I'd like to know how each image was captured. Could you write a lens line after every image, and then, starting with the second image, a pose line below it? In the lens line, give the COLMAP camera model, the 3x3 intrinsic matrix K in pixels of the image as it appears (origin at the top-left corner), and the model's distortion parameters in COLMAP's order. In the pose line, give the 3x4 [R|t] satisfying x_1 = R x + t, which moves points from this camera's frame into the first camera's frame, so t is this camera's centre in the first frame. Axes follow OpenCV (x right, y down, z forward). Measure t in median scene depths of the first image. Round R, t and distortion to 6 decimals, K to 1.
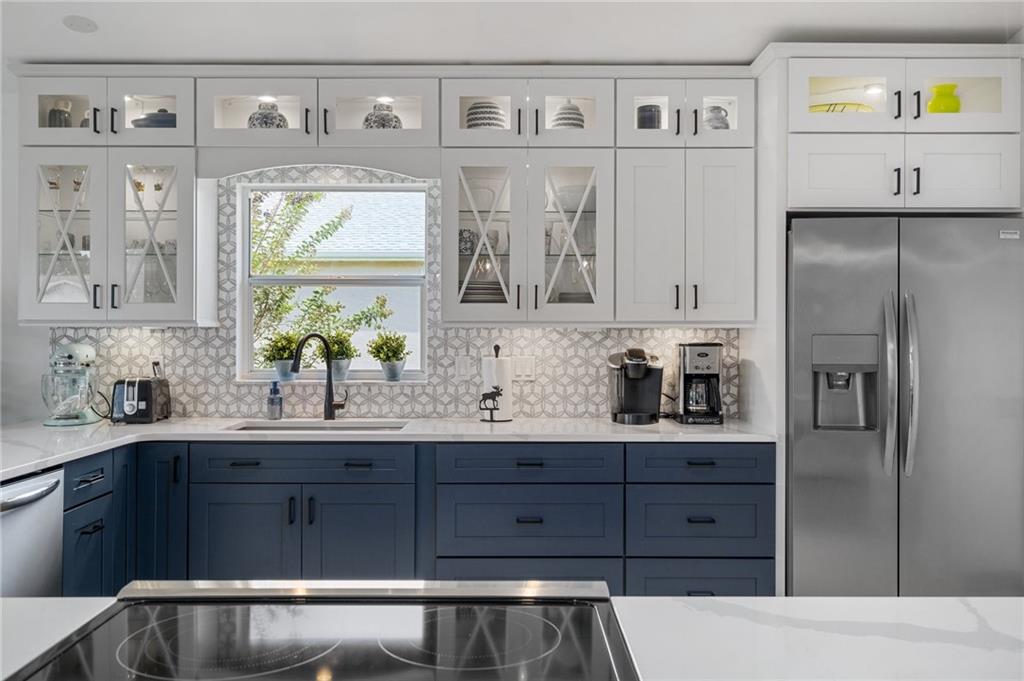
lens RADIAL K [[853.4, 0, 523.5], [0, 853.4, 335.5], [0, 0, 1]] dist [-0.009262, -0.004717]
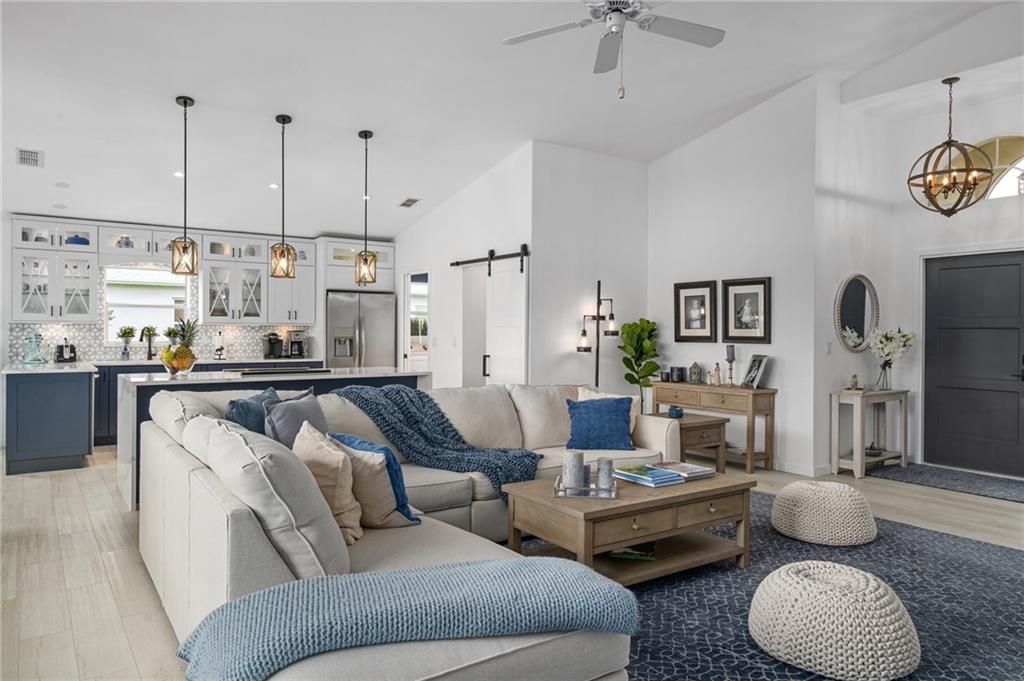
lens RADIAL K [[677.8, 0, 512.0], [0, 677.8, 340.5], [0, 0, 1]] dist [0.008210, -0.002311]
pose [[0.825530, -0.005260, 0.564334, -0.484095], [-0.000757, 0.999945, 0.010428, 0.016930], [-0.564358, -0.009036, 0.825481, -1.310303]]
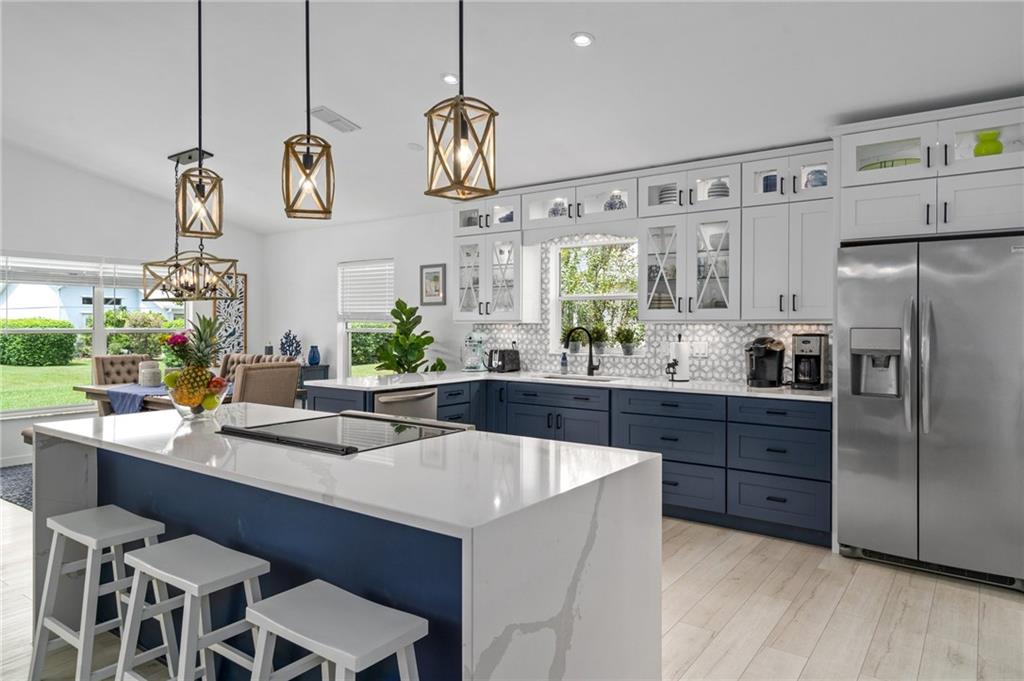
lens RADIAL K [[653.7, 0, 517.1], [0, 653.7, 329.0], [0, 0, 1]] dist [0.003191, 0.000358]
pose [[0.803370, 0.003463, -0.595470, 0.462274], [-0.003381, 0.999993, 0.001254, 0.000448], [0.595471, 0.001006, 0.803376, -0.186192]]
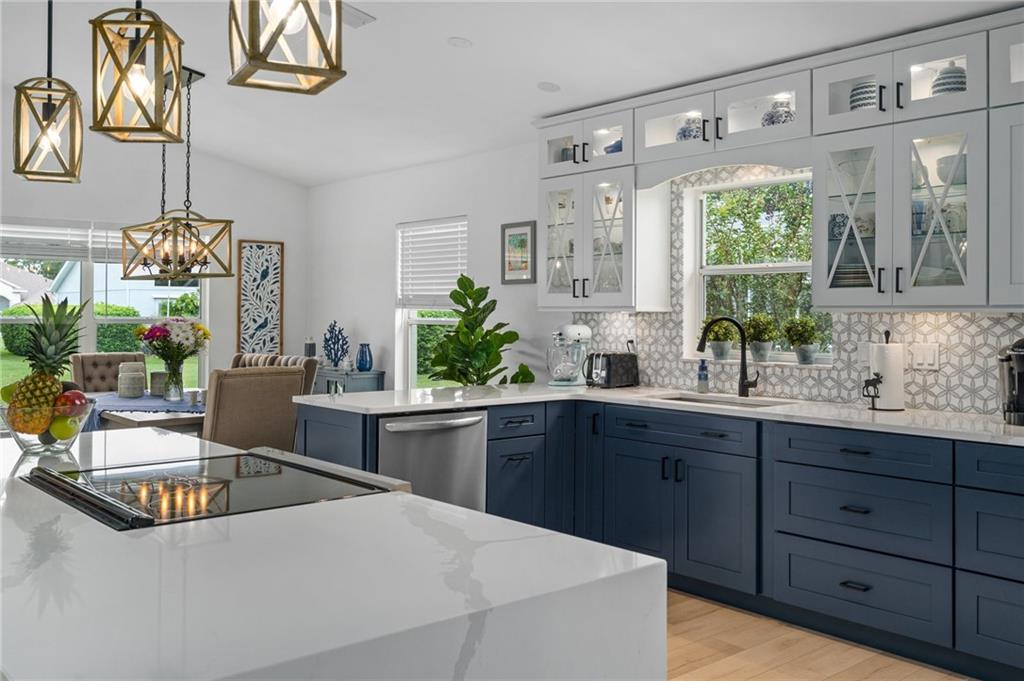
lens RADIAL K [[932.0, 0, 516.9], [0, 932.0, 309.6], [0, 0, 1]] dist [-0.001892, 0.006922]
pose [[0.644149, -0.002123, -0.764897, 0.501230], [-0.007247, 0.999934, -0.008878, -0.000113], [0.764865, 0.011262, 0.644092, 0.007948]]
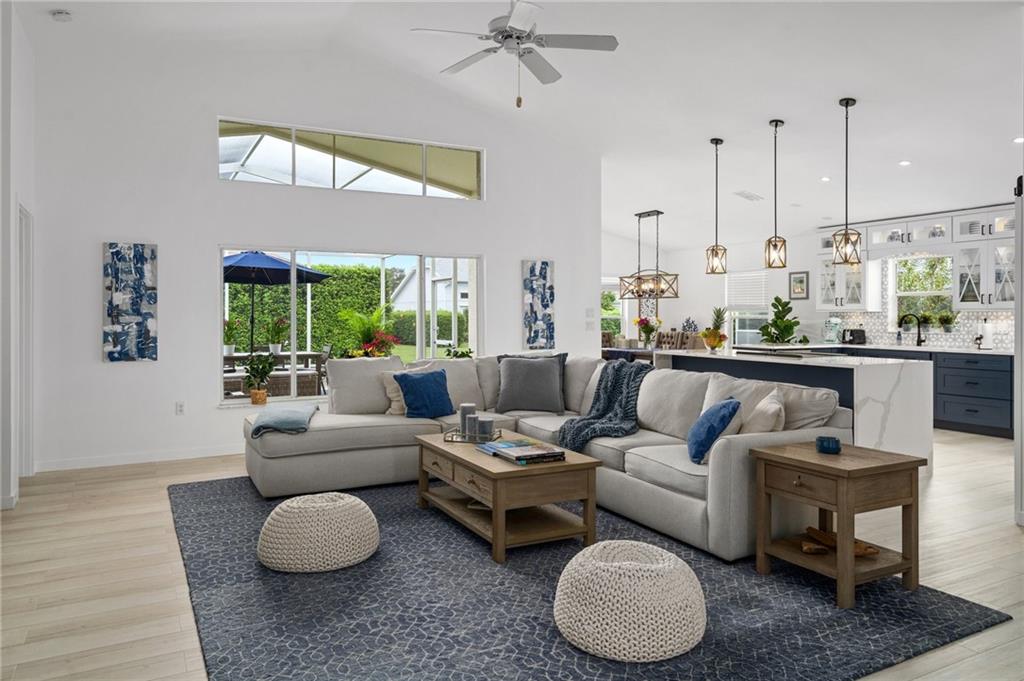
lens RADIAL K [[699.0, 0, 514.4], [0, 699.0, 316.4], [0, 0, 1]] dist [0.002756, 0.001393]
pose [[0.462563, 0.000119, -0.886586, 1.126131], [-0.005516, 0.999981, -0.002744, 0.018497], [0.886569, 0.006160, 0.462555, -1.129595]]
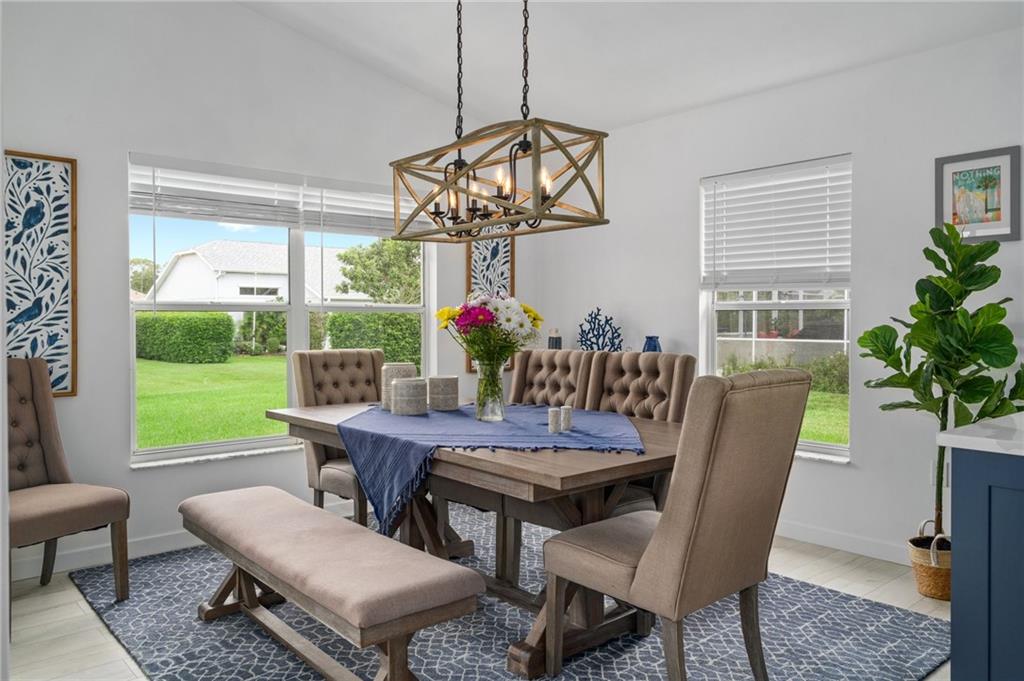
lens RADIAL K [[749.6, 0, 514.3], [0, 749.6, 327.4], [0, 0, 1]] dist [0.000485, -0.000489]
pose [[0.646802, 0.005480, -0.762638, -0.388488], [-0.001100, 0.999980, 0.006253, 0.033597], [0.762657, -0.003206, 0.646795, 0.066914]]
